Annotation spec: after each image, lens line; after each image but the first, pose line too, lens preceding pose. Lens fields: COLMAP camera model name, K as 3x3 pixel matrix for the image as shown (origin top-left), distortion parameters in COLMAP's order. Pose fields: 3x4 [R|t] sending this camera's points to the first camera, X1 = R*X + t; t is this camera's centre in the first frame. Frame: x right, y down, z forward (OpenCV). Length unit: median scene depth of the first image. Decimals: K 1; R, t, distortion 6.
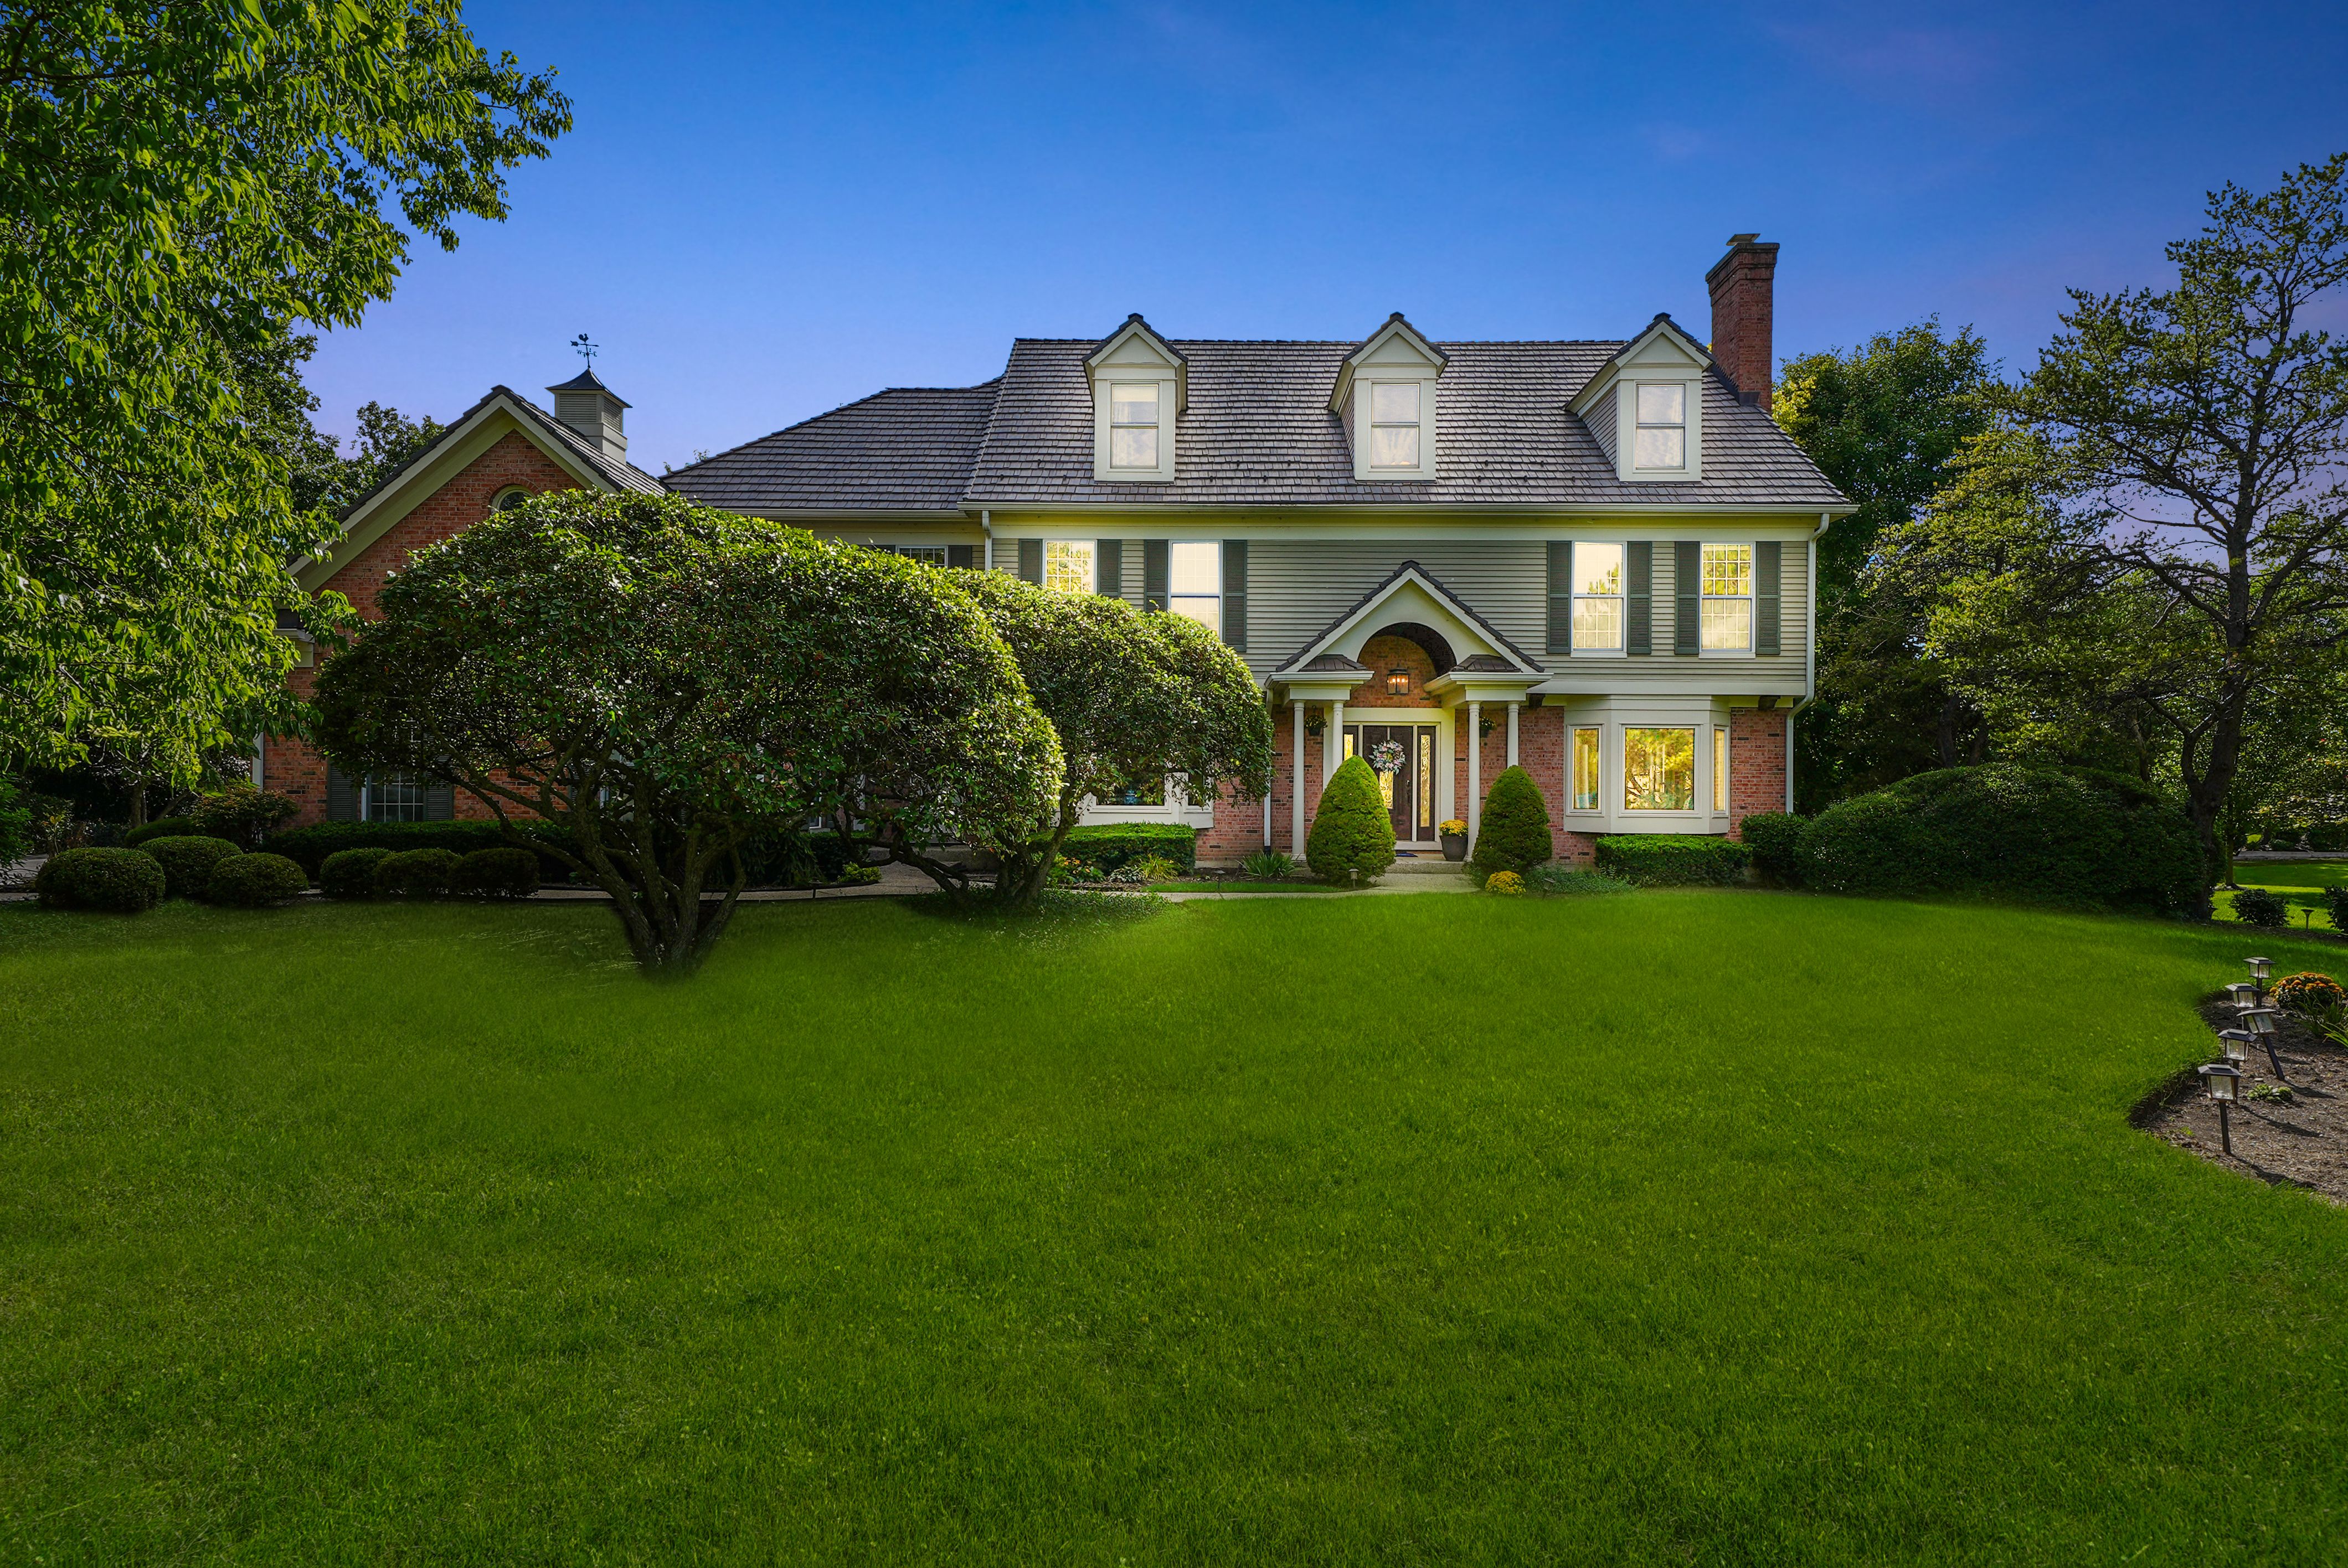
lens RADIAL K [[1159.8, 0, 1174.4], [0, 1159.8, 778.1], [0, 0, 1]] dist [0.002201, 0.012114]
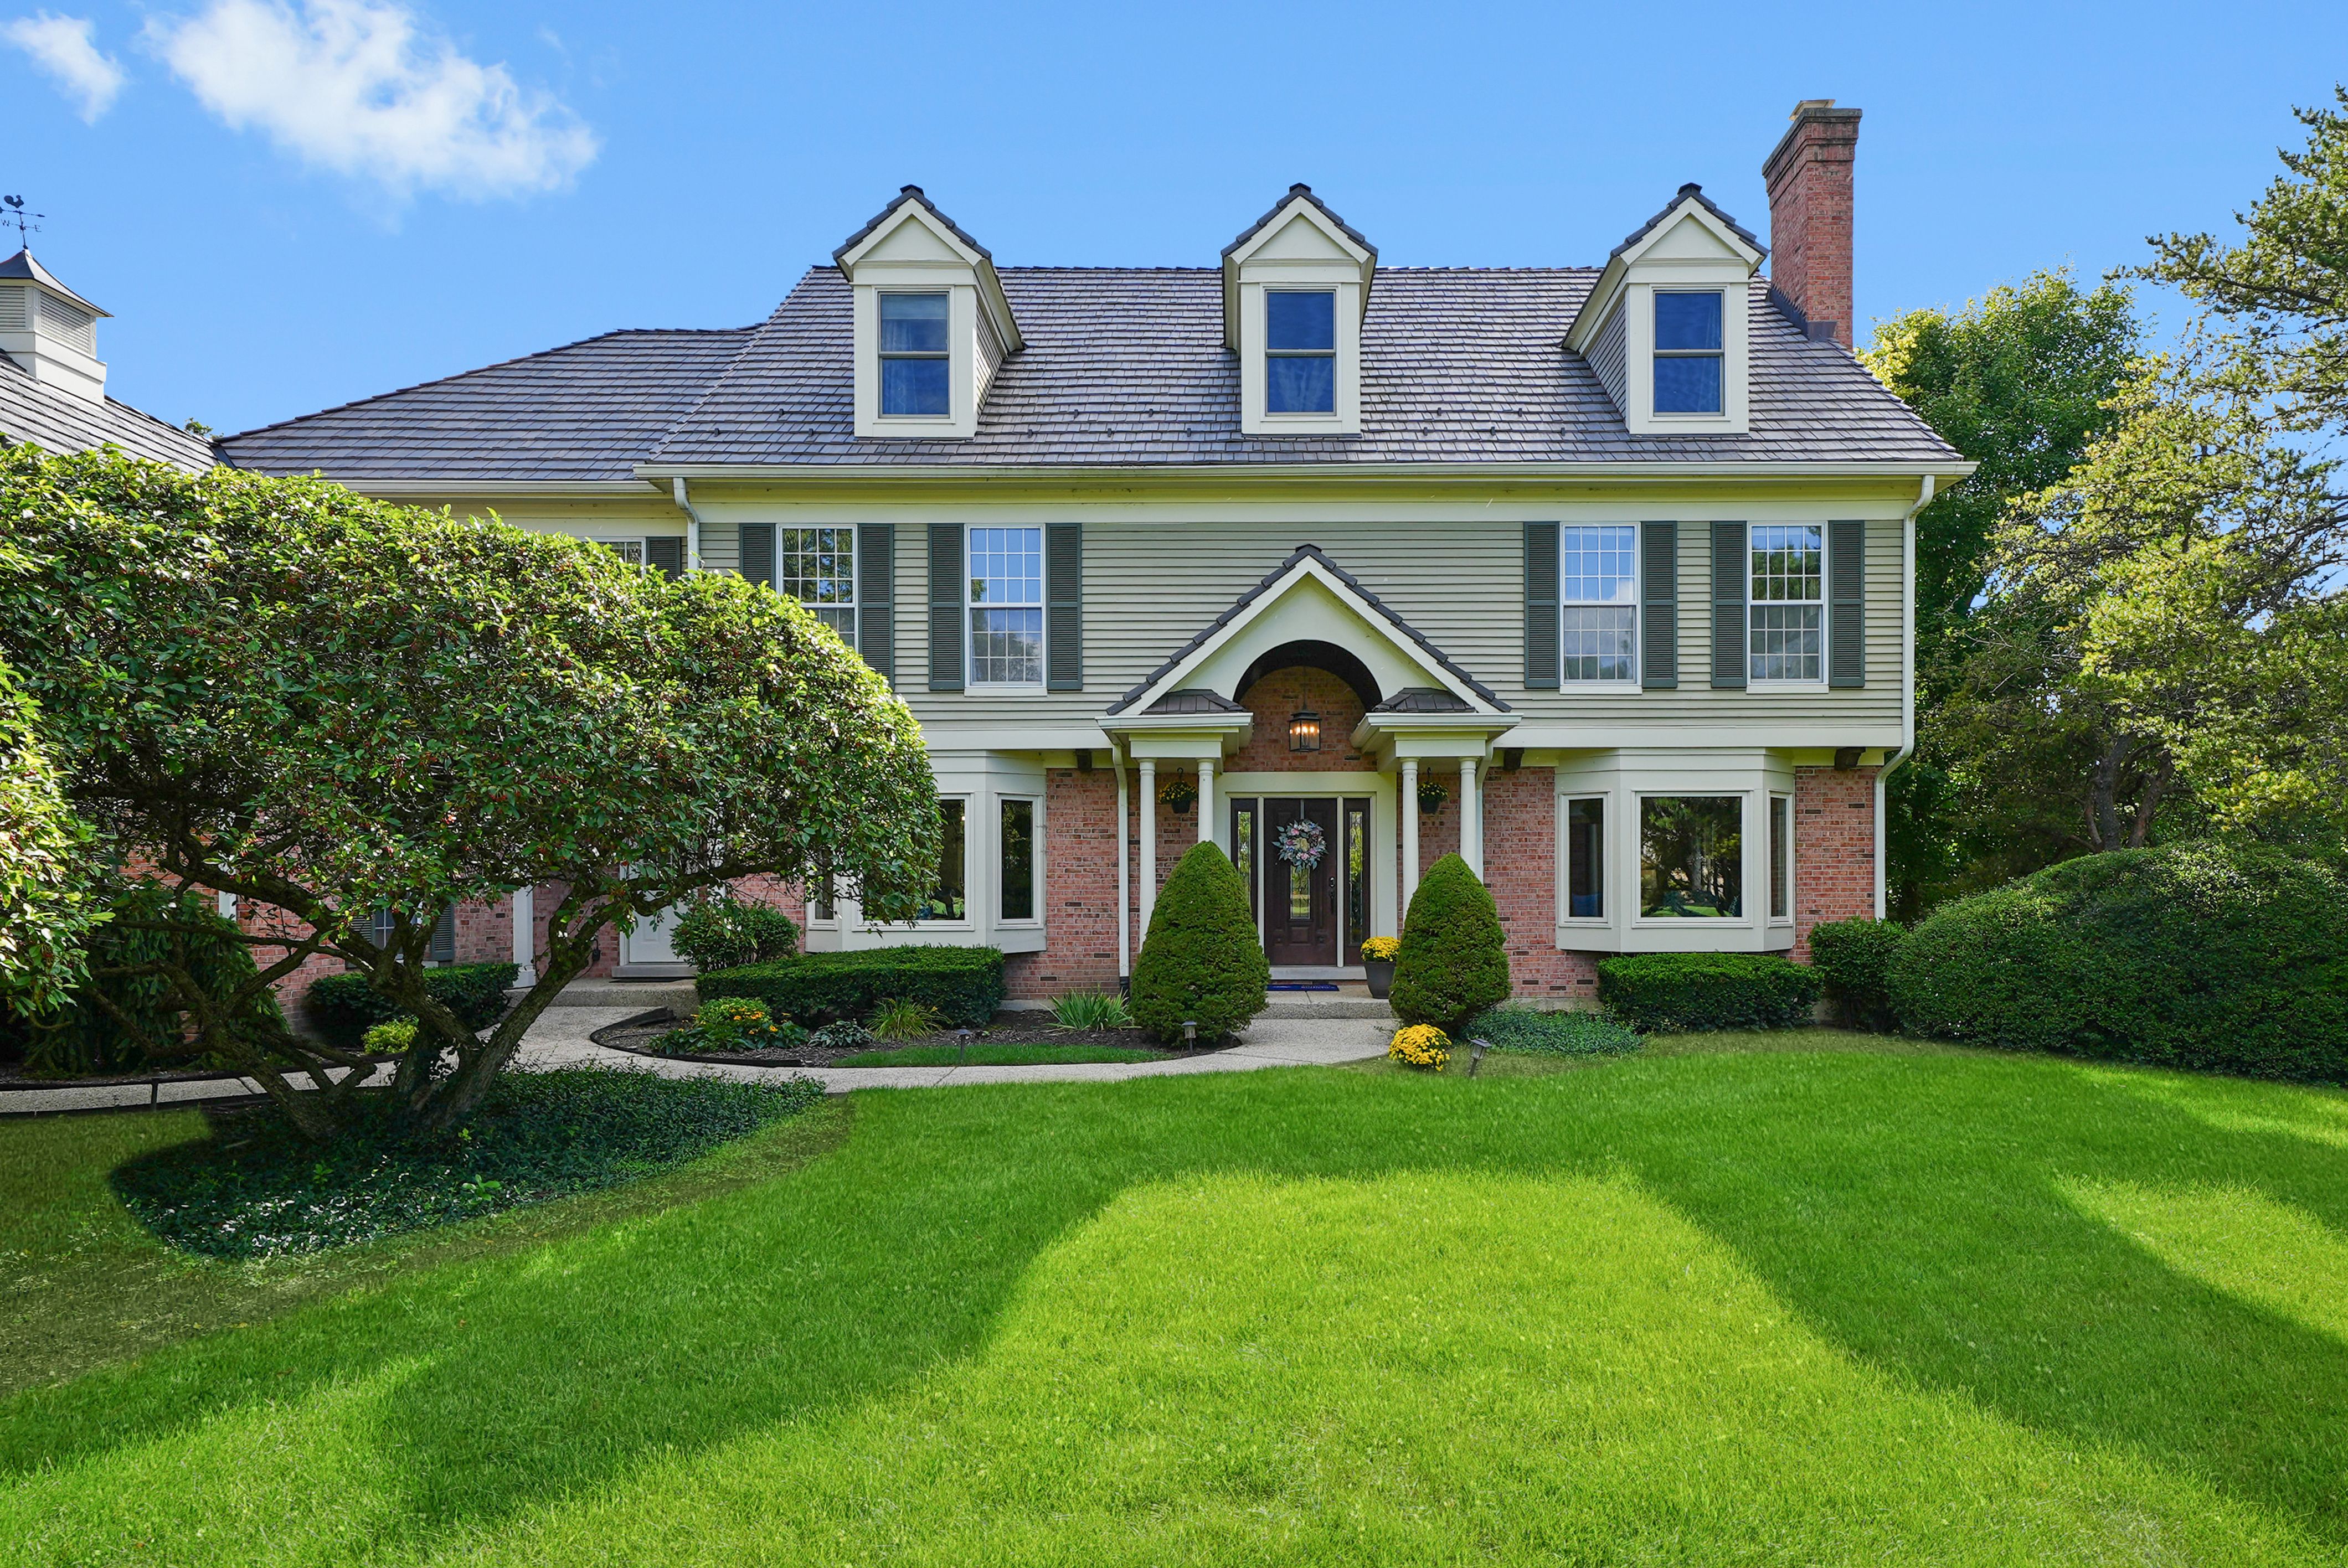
lens RADIAL K [[1437.6, 0, 1174.3], [0, 1437.6, 887.8], [0, 0, 1]] dist [0.006248, 0.003140]
pose [[0.999614, -0.011959, 0.025063, 0.094682], [0.011756, 0.999897, 0.008213, -0.000217], [-0.025159, -0.007916, 0.999652, 0.165952]]
